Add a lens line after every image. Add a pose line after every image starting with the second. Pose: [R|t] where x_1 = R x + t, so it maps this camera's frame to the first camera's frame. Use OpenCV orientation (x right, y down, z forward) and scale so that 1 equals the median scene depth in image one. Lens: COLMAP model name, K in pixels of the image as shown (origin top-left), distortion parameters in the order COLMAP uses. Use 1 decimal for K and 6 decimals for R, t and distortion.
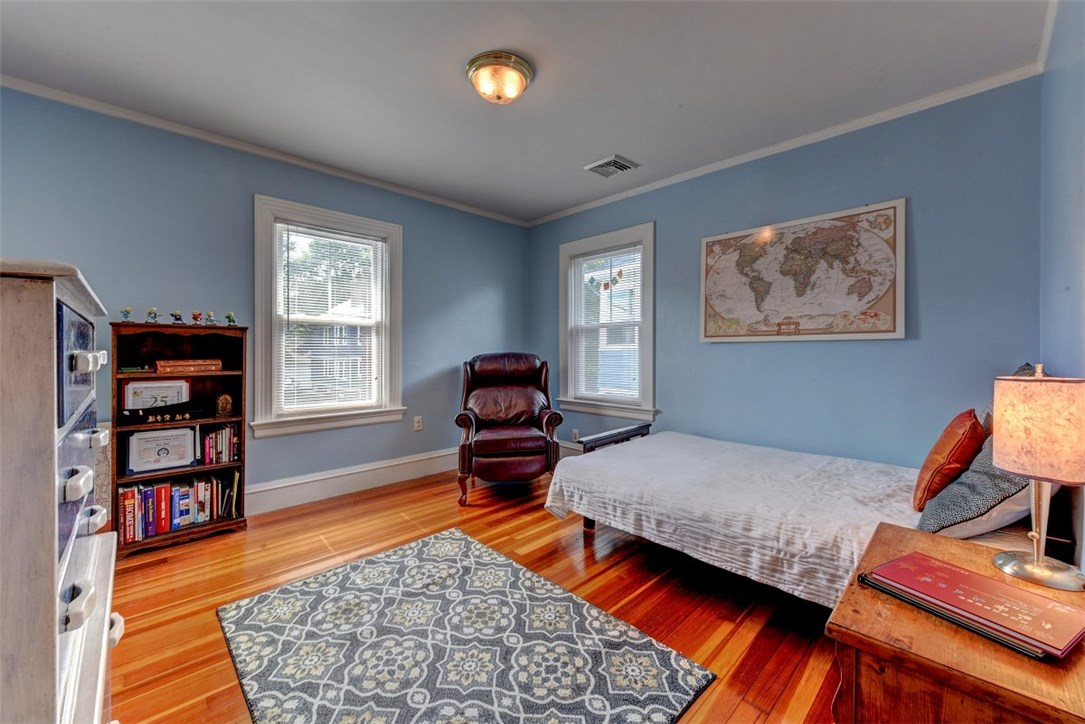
lens RADIAL K [[427.5, 0, 542.8], [0, 427.5, 357.1], [0, 0, 1]] dist [0.008735, 0.000101]
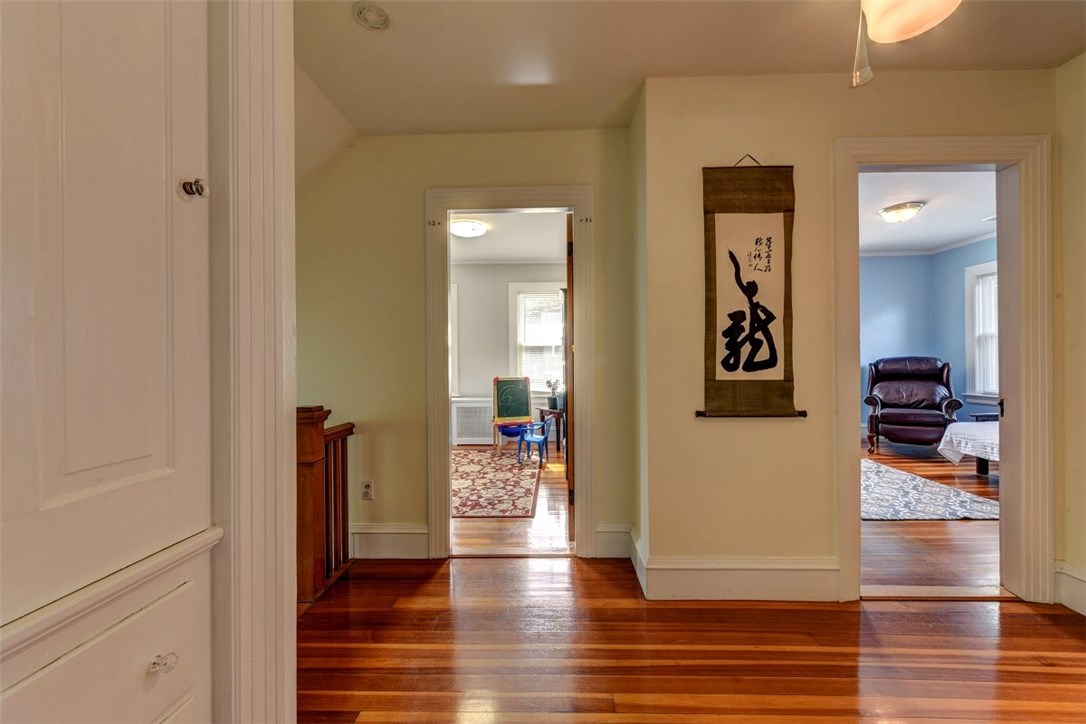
lens RADIAL K [[427.9, 0, 543.0], [0, 427.9, 362.4], [0, 0, 1]] dist [0.008735, 0.000101]
pose [[0.699271, -0.006377, -0.714828, 0.089365], [0.001737, 0.999972, -0.007222, 0.017042], [0.714855, 0.003808, 0.699263, -0.851583]]
